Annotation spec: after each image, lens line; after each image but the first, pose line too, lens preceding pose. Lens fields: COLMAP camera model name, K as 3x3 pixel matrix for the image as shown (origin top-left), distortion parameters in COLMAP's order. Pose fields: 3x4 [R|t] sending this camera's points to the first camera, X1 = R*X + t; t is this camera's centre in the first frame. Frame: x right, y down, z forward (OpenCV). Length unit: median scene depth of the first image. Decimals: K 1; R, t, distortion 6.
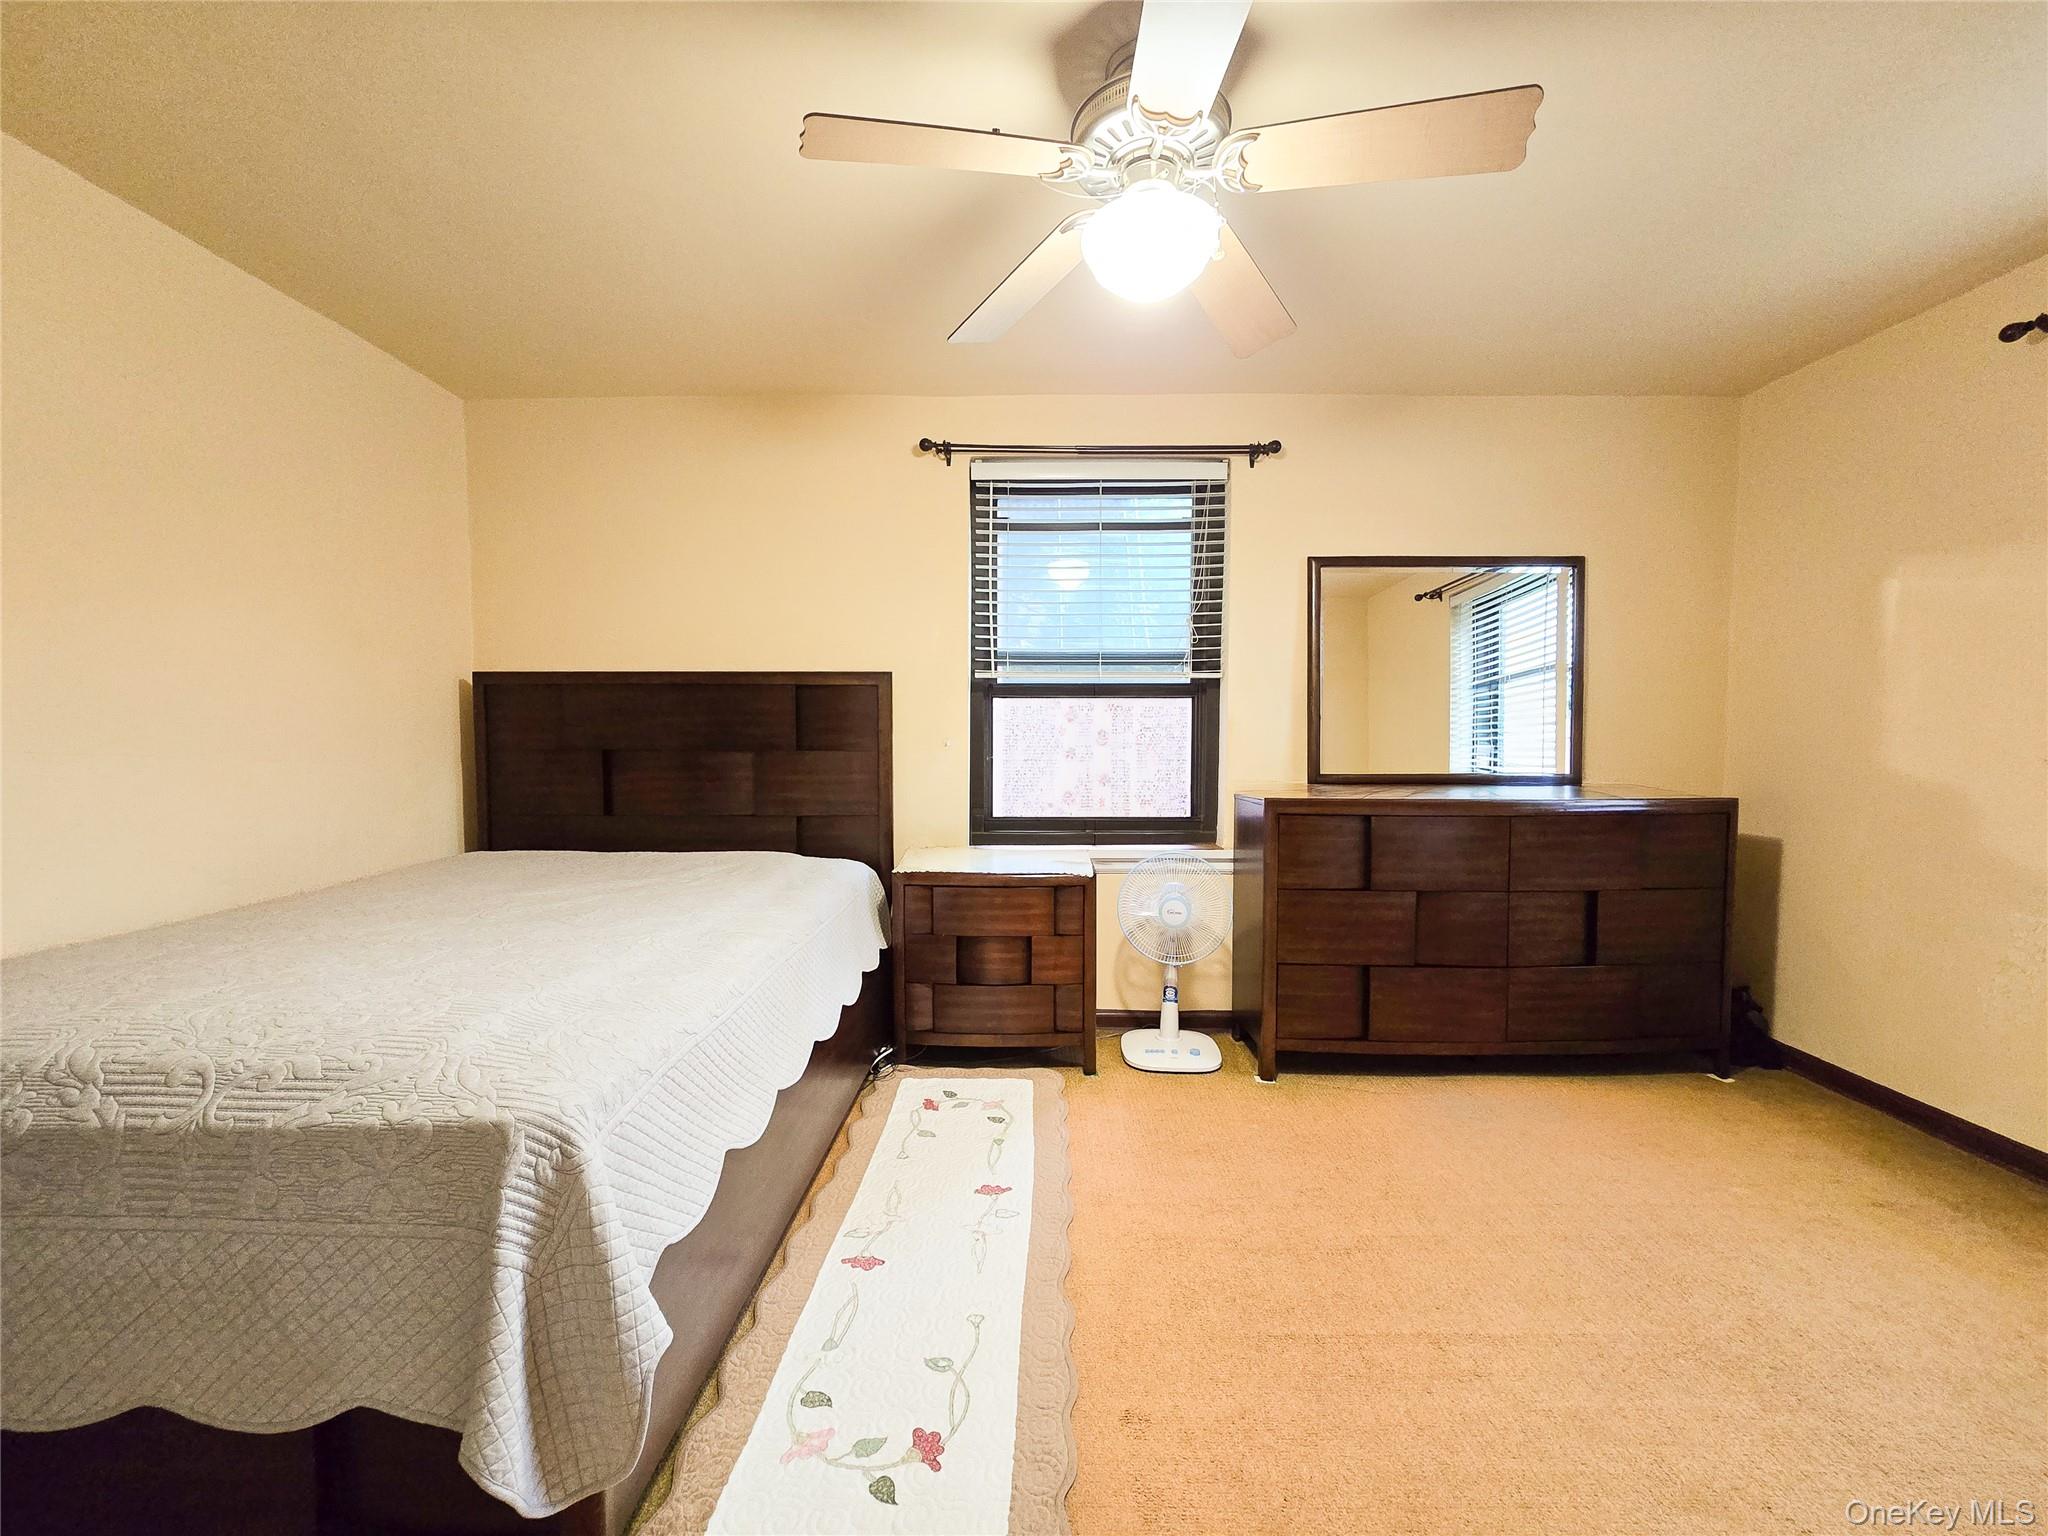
lens RADIAL K [[848.8, 0, 1029.1], [0, 848.8, 773.4], [0, 0, 1]] dist [-0.000816, 0.000430]
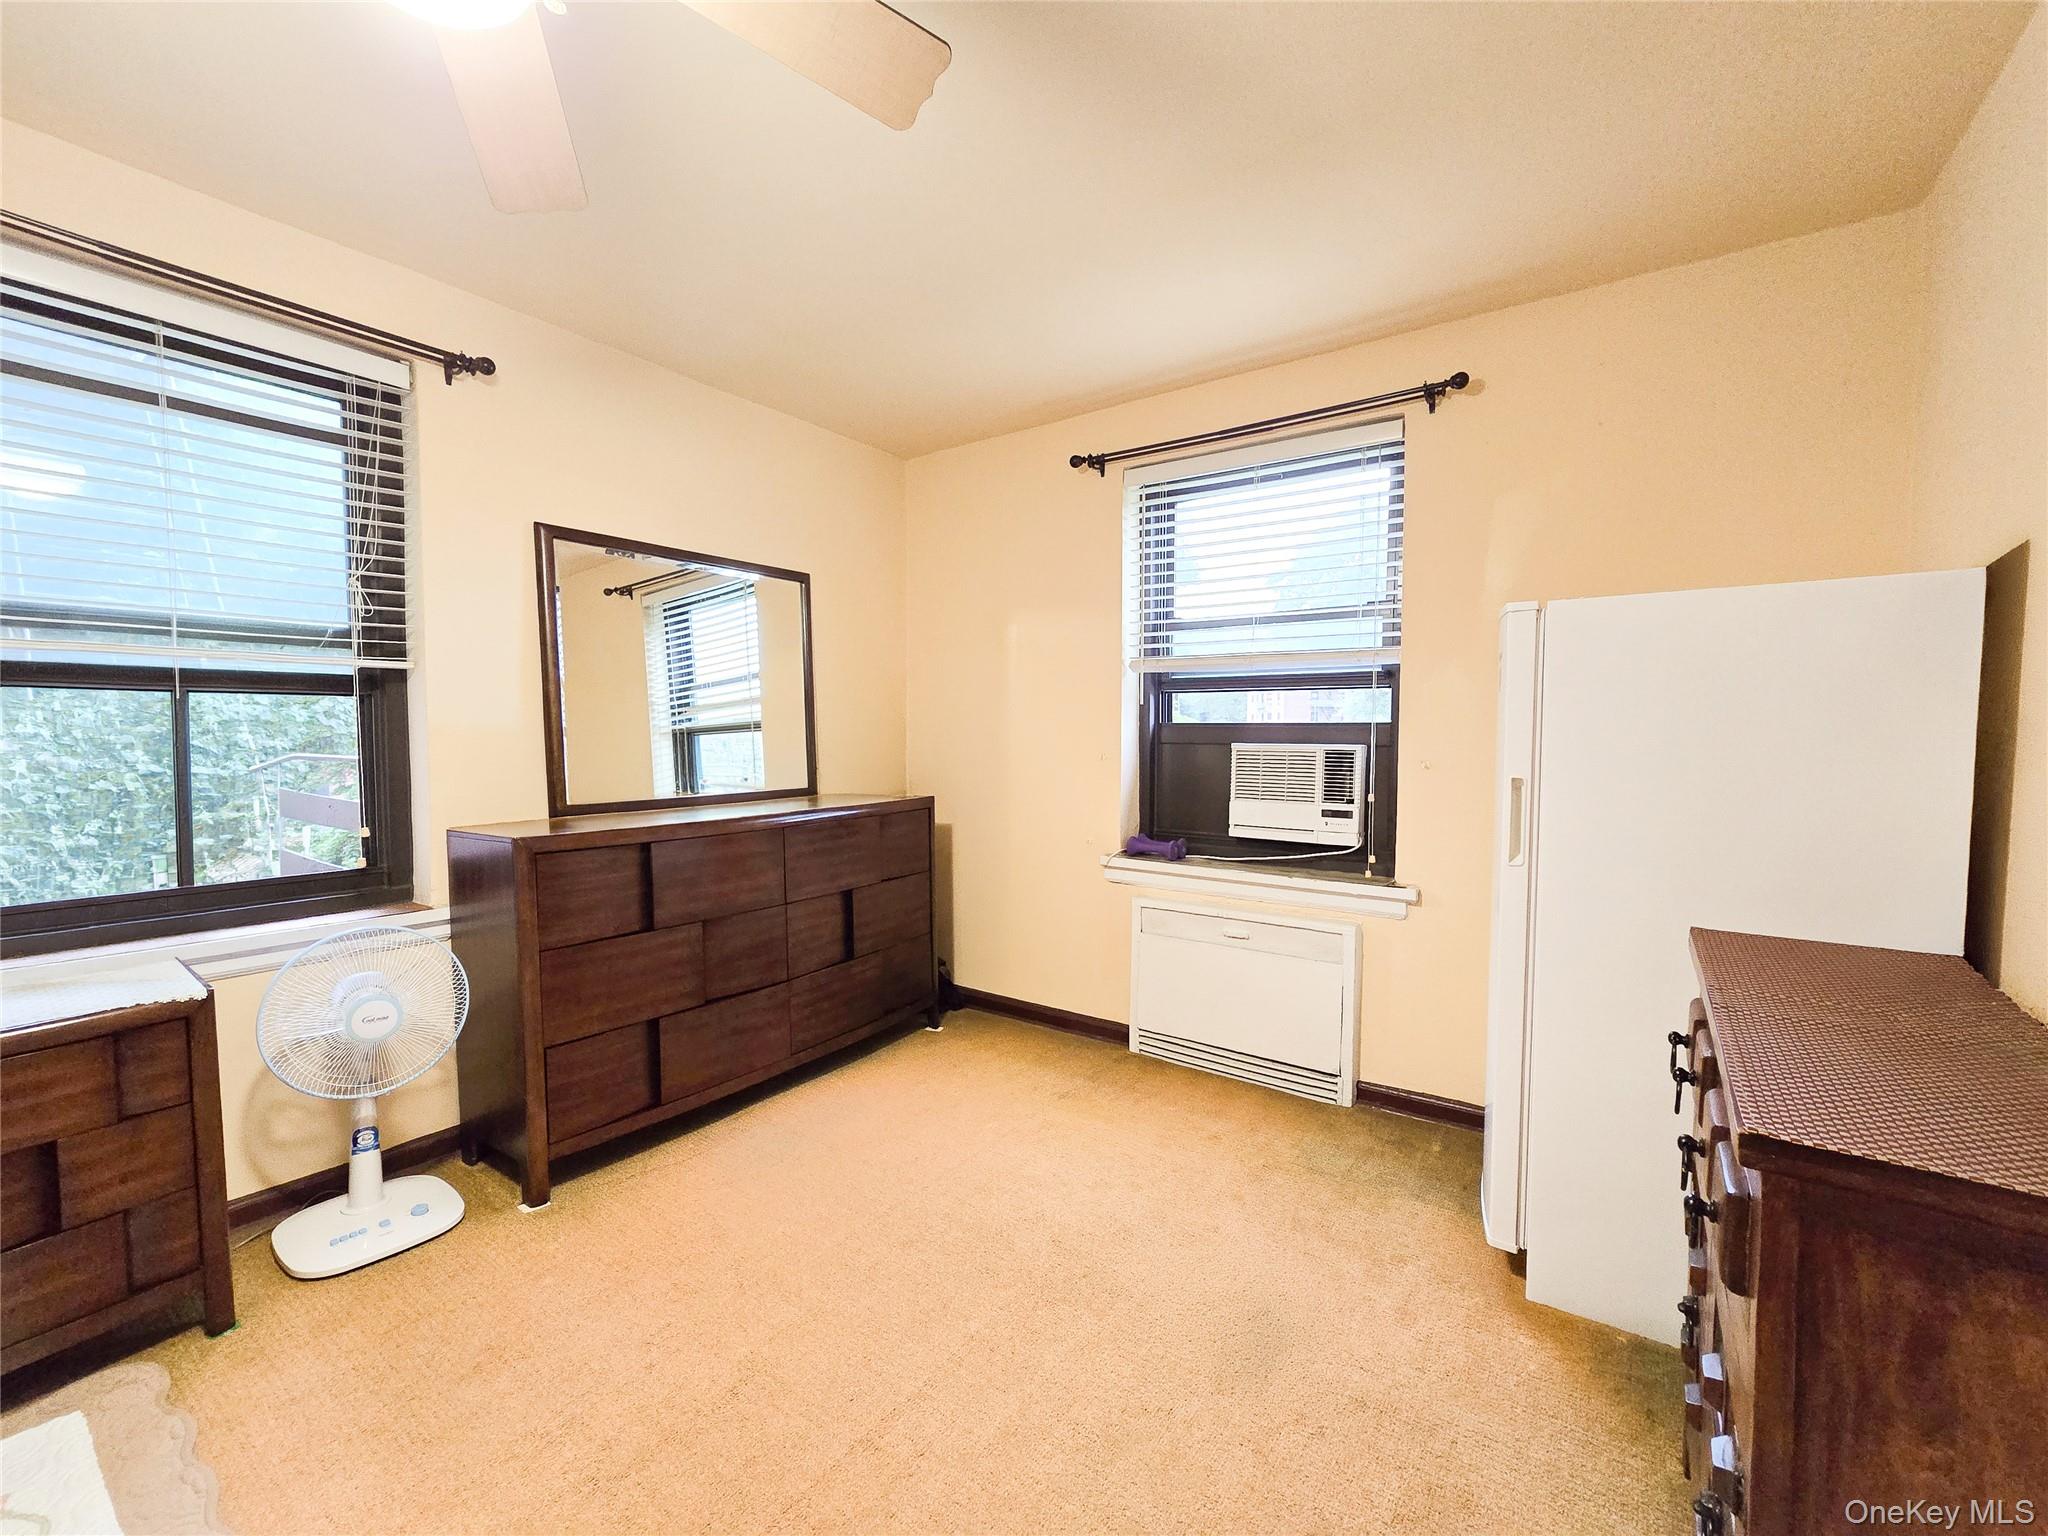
lens RADIAL K [[841.4, 0, 1023.7], [0, 841.4, 777.6], [0, 0, 1]] dist [-0.001873, 0.000546]
pose [[0.582617, -0.046085, 0.811439, -0.058127], [0.042094, 0.998762, 0.026500, -0.021310], [-0.811656, 0.018718, 0.583835, 0.196340]]
